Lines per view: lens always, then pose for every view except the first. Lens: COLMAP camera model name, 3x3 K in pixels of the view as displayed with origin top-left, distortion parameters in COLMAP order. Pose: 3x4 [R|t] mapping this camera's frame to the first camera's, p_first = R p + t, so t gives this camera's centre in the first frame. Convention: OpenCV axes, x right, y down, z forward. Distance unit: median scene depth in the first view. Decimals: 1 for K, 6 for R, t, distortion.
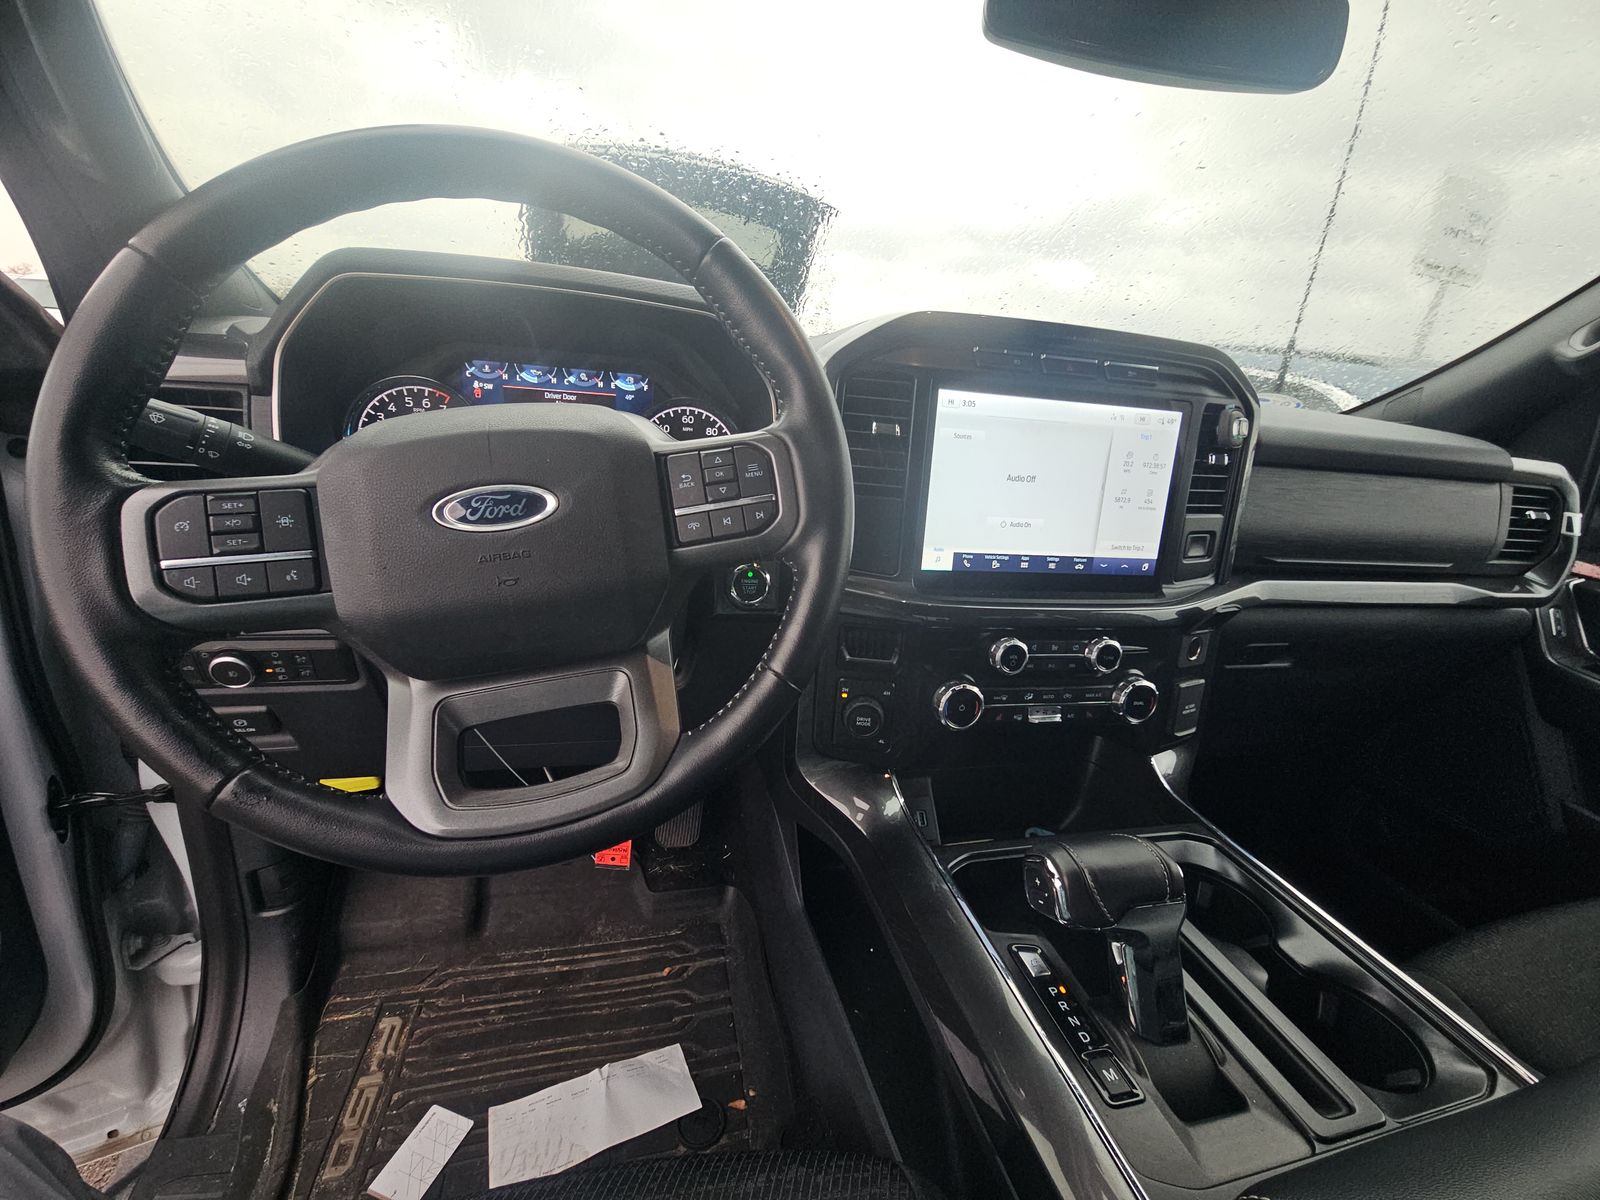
lens RADIAL K [[633.6, 0, 800.0], [0, 633.6, 600.0], [0, 0, 1]] dist [-0.008060, 0.000136]
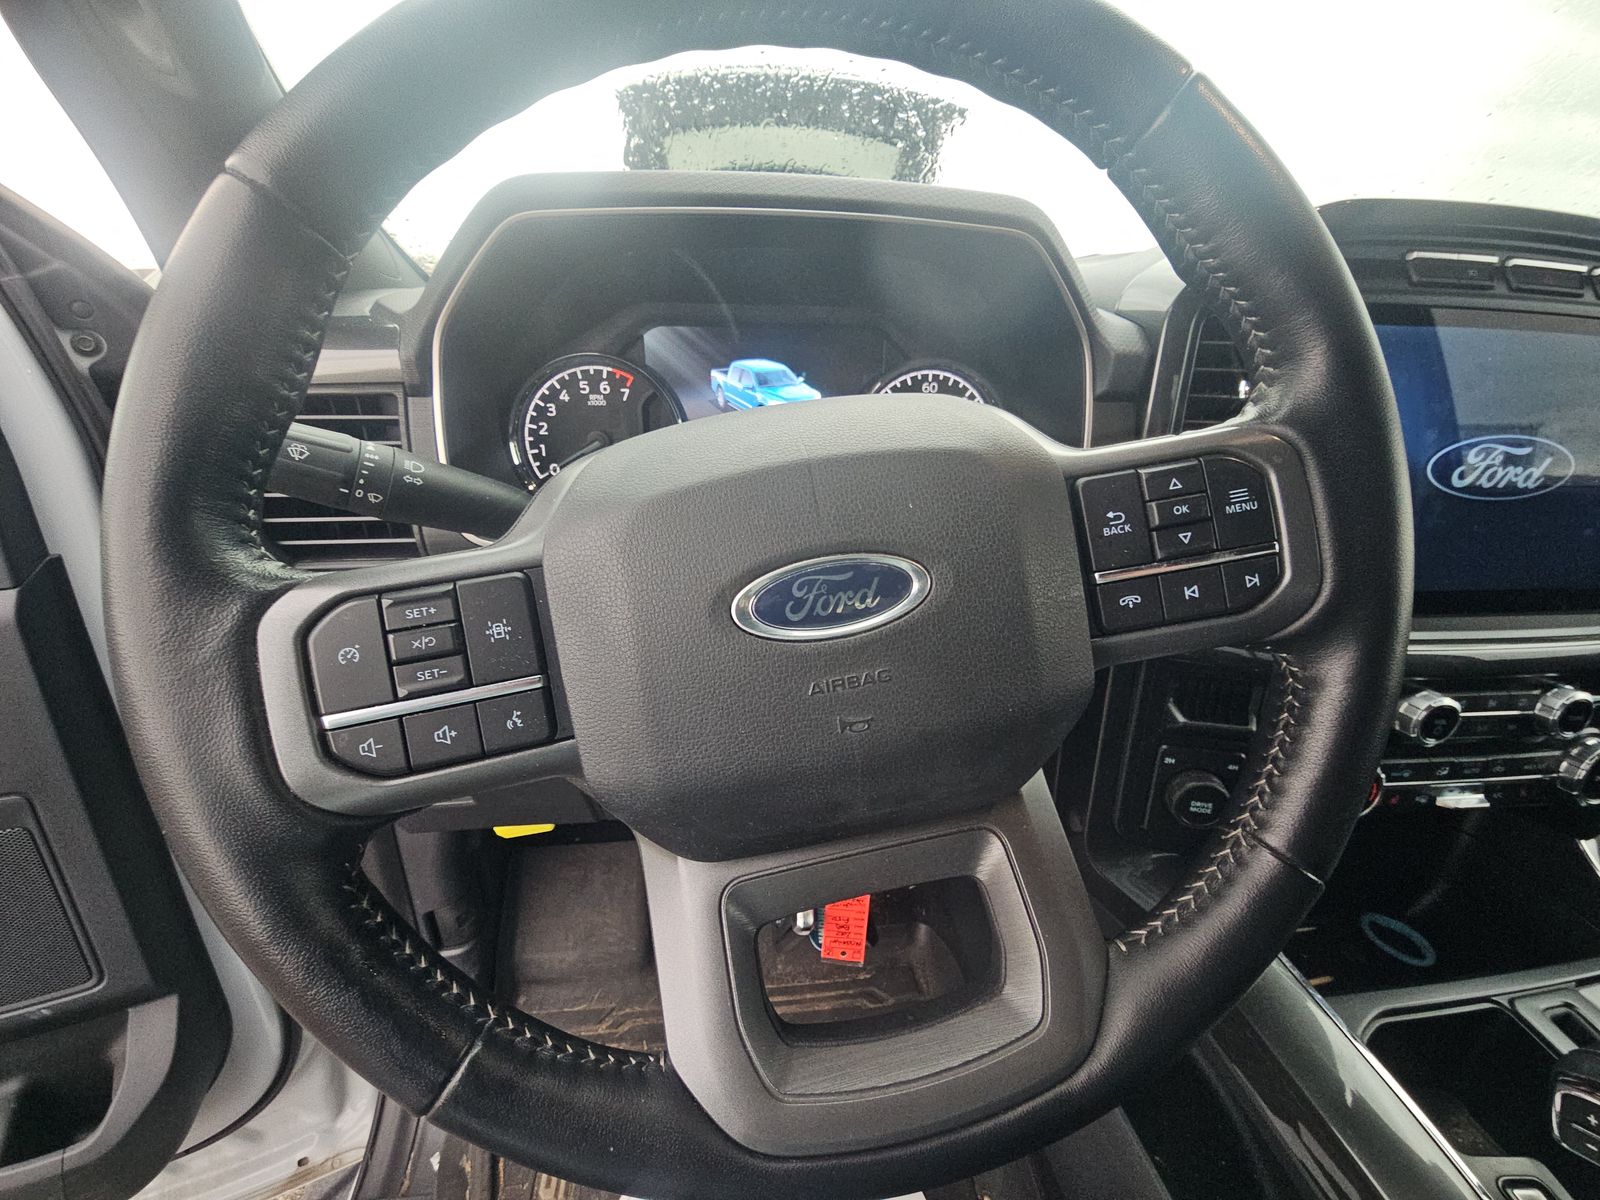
lens RADIAL K [[640.0, 0, 800.0], [0, 640.0, 600.0], [0, 0, 1]] dist [-0.001621, 0.000294]
pose [[0.989095, -0.008445, -0.147034, -0.380888], [0.019886, 0.996870, 0.076521, -0.169170], [0.145928, -0.078610, 0.986167, 0.378983]]
